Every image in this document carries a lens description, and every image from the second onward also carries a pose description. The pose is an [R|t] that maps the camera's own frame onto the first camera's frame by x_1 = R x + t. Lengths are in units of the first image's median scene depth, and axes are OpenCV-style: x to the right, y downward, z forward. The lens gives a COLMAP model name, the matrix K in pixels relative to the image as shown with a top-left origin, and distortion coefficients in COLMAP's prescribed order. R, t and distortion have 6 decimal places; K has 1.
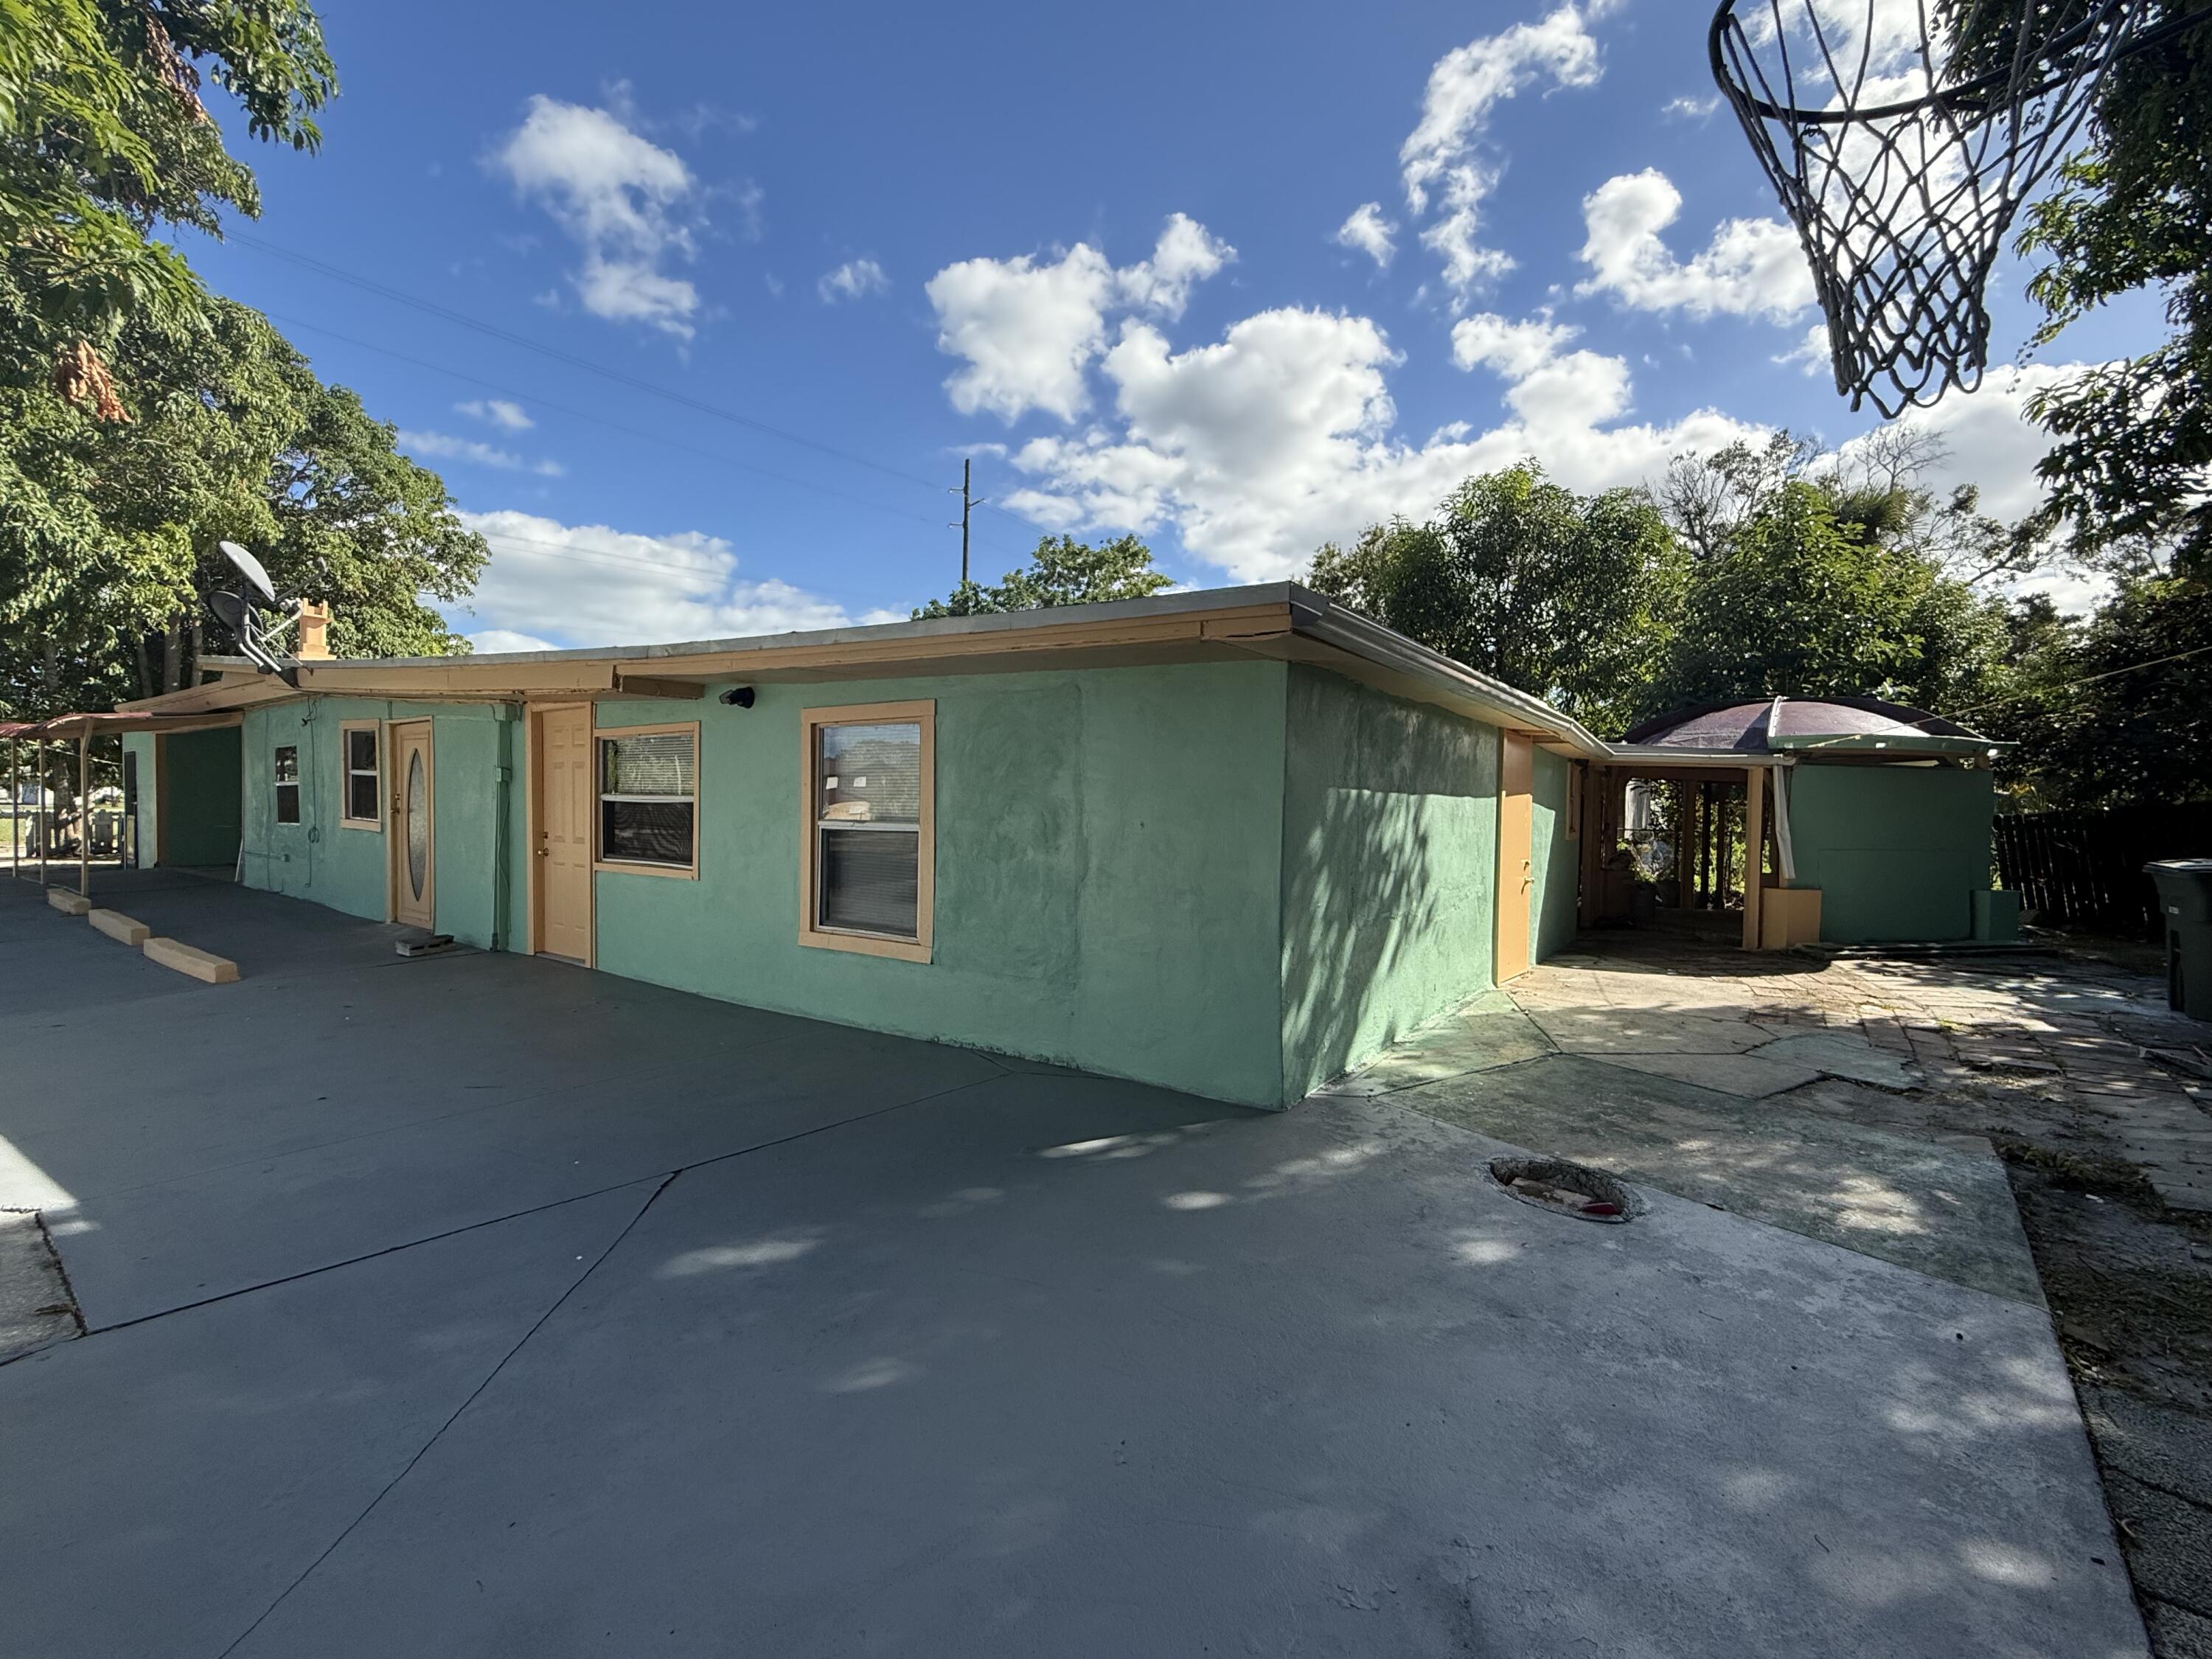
lens RADIAL K [[967.8, 0, 1105.6], [0, 967.8, 823.3], [0, 0, 1]] dist [0.002955, -0.000385]
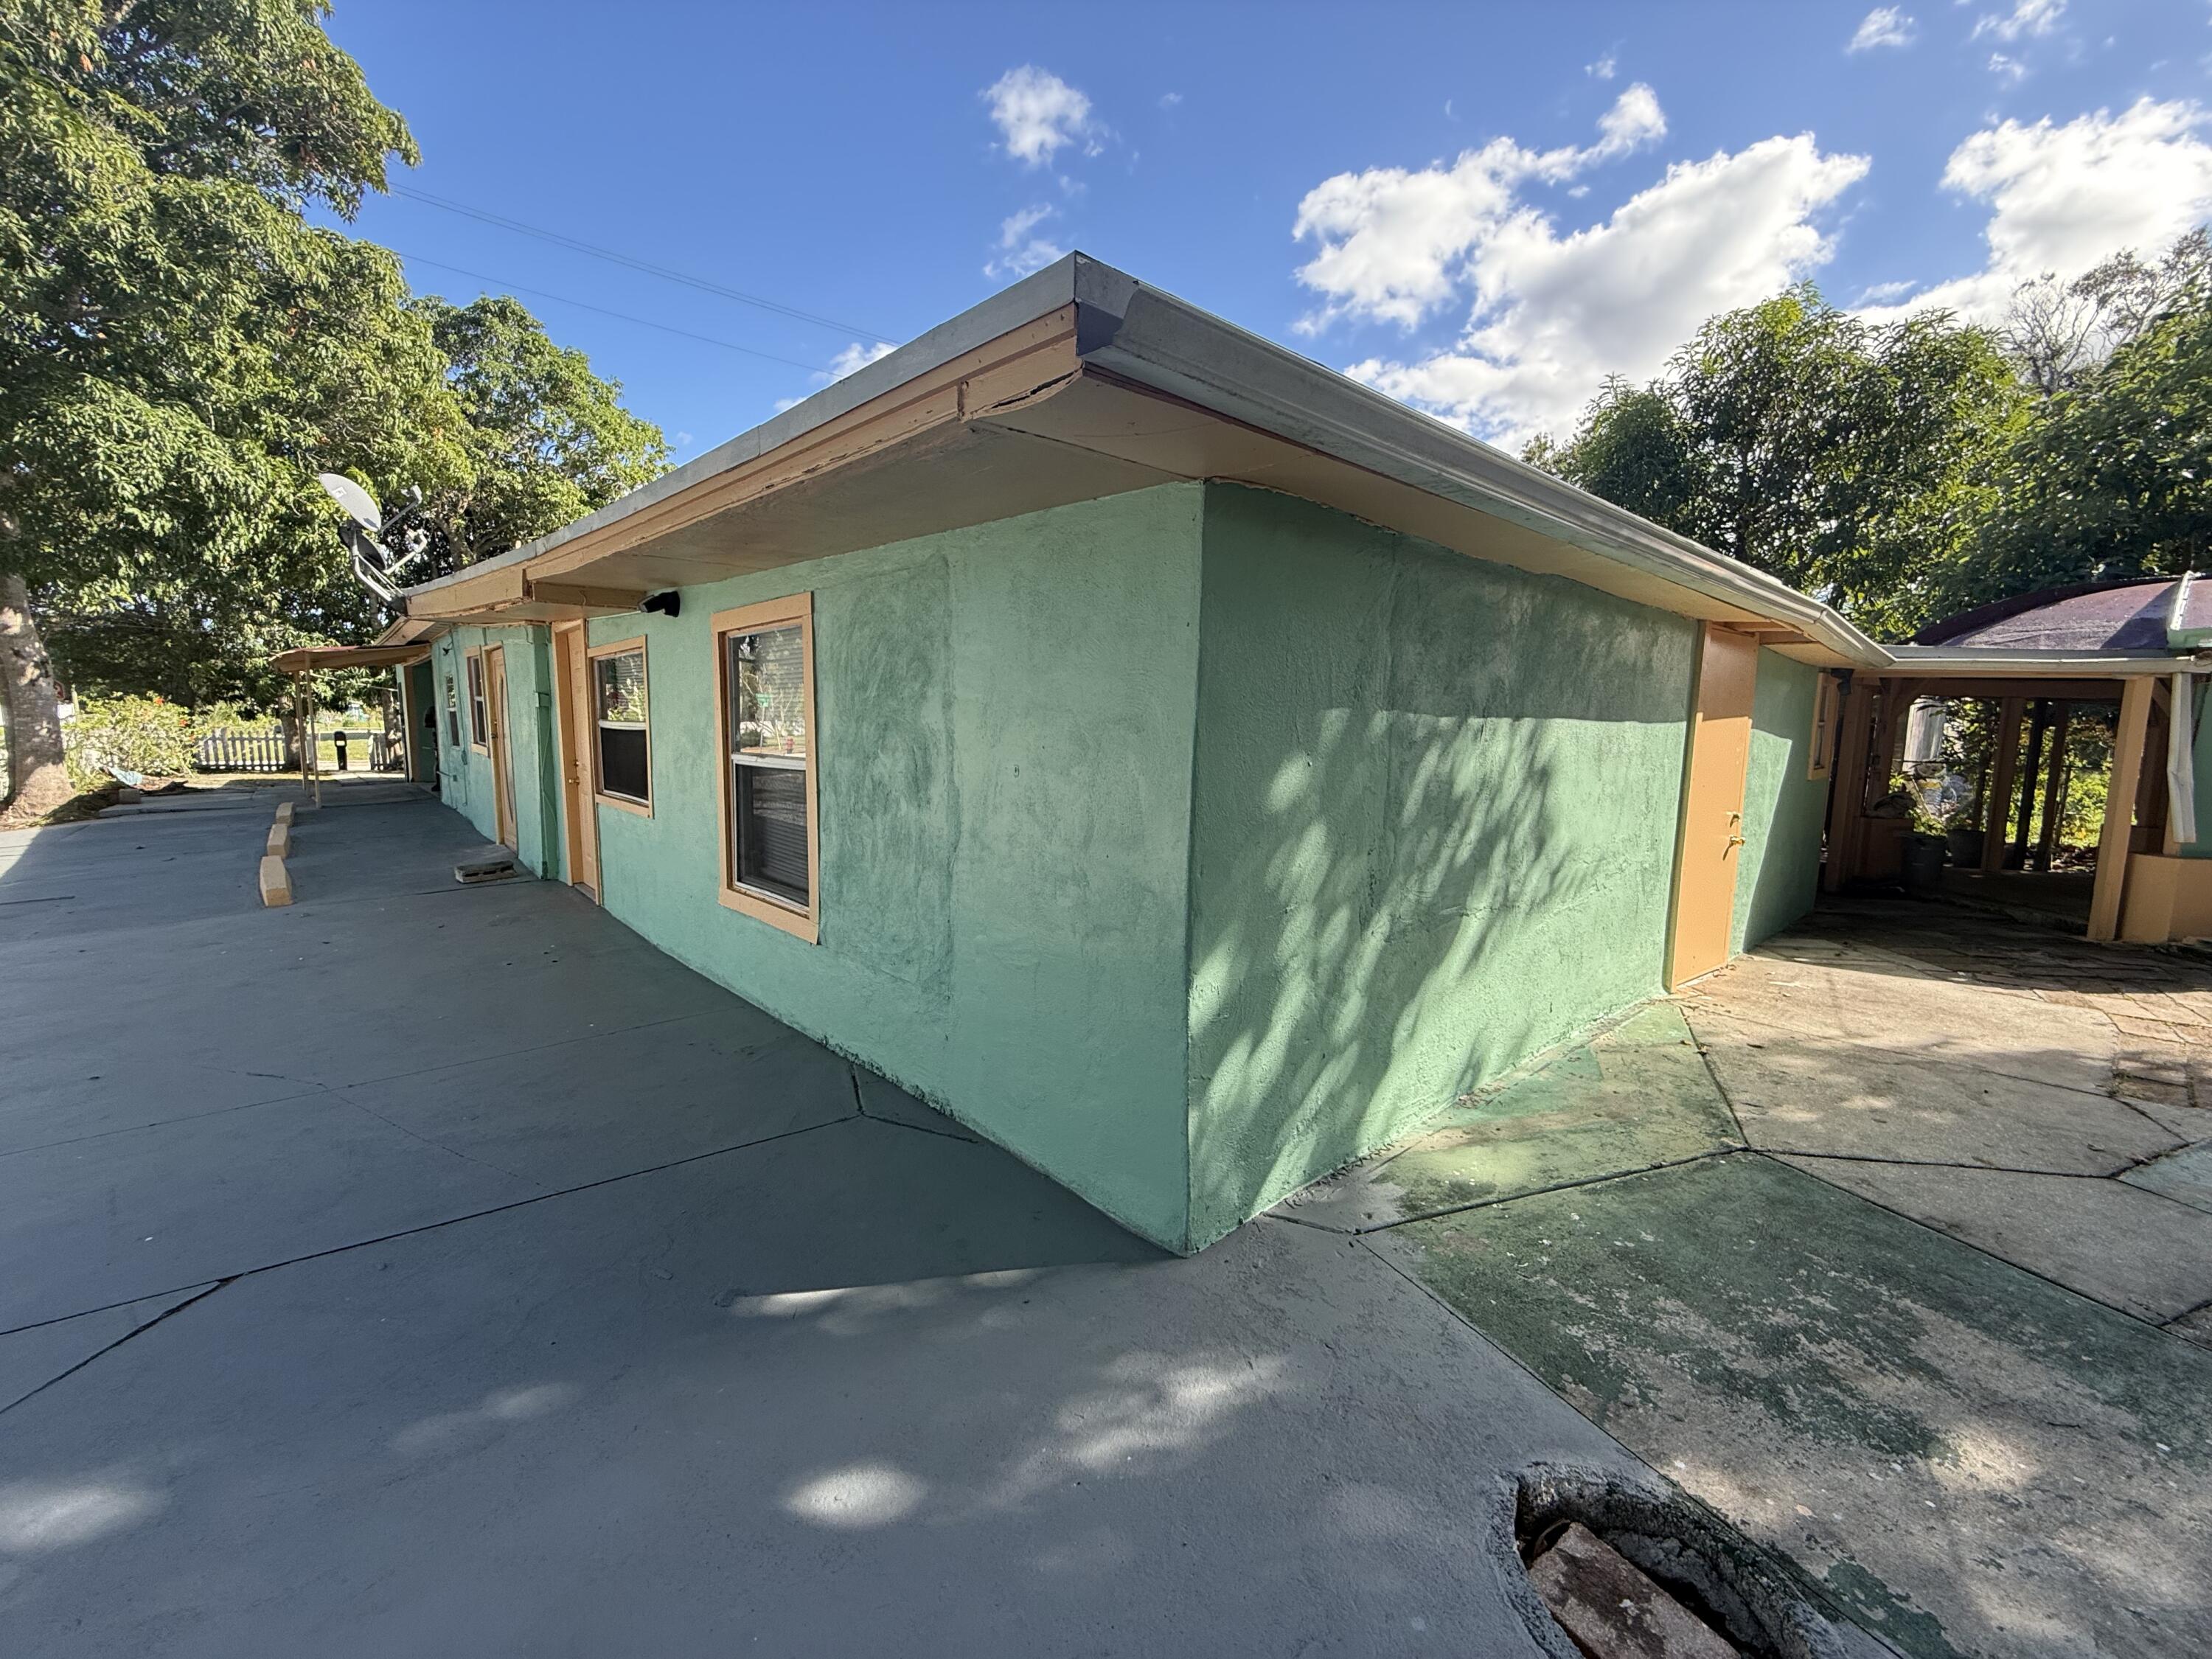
lens RADIAL K [[889.4, 0, 1104.7], [0, 889.4, 826.6], [0, 0, 1]] dist [0.004435, -0.001203]
pose [[0.972007, 0.026857, -0.233414, 0.161745], [-0.004824, 0.995517, 0.094455, -0.012258], [0.234904, -0.090685, 0.967779, 0.302773]]
